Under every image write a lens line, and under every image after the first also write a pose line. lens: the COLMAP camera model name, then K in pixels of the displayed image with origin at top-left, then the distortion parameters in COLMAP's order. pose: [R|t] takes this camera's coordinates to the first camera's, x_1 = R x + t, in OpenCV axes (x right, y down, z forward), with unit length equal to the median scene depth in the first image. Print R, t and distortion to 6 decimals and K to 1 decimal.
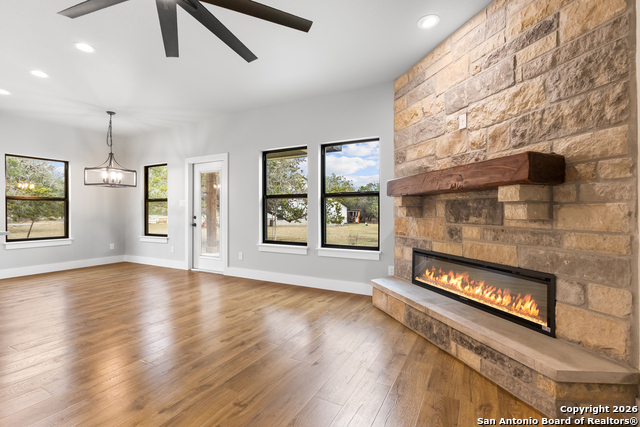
lens RADIAL K [[296.5, 0, 320.9], [0, 296.5, 213.5], [0, 0, 1]] dist [0.004622, 0.001088]
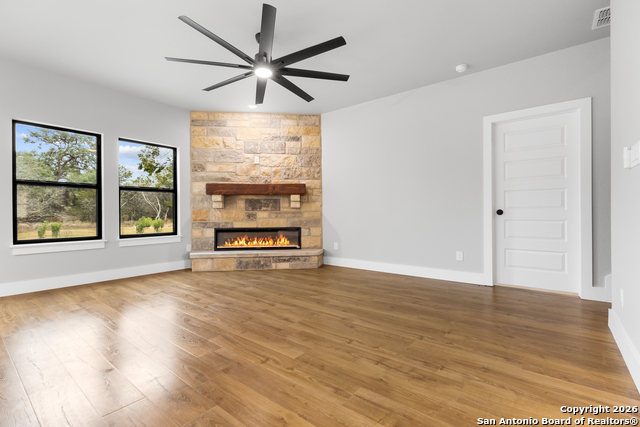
lens RADIAL K [[296.5, 0, 317.1], [0, 296.5, 213.0], [0, 0, 1]] dist [0.004622, 0.001088]
pose [[0.180959, -0.002087, 0.983488, -1.134775], [0.009153, 0.999958, 0.000438, 0.040996], [-0.983448, 0.008922, 0.180971, 0.189260]]
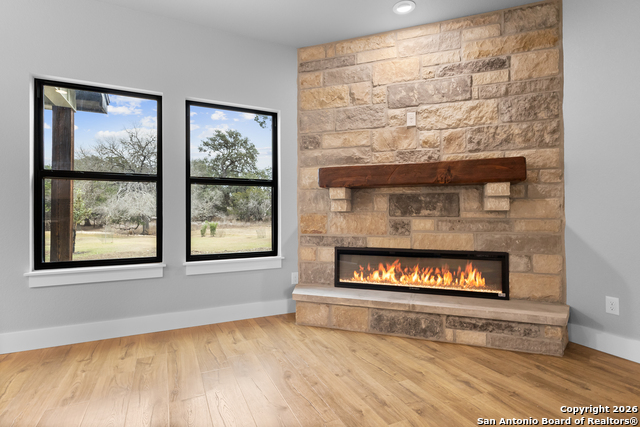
lens RADIAL K [[332.3, 0, 315.8], [0, 332.3, 210.8], [0, 0, 1]] dist [0.020056, -0.000277]
pose [[0.595227, 0.004612, 0.803545, -0.528357], [0.004889, 0.999944, -0.009361, 0.017849], [-0.803543, 0.009500, 0.595171, 0.458037]]
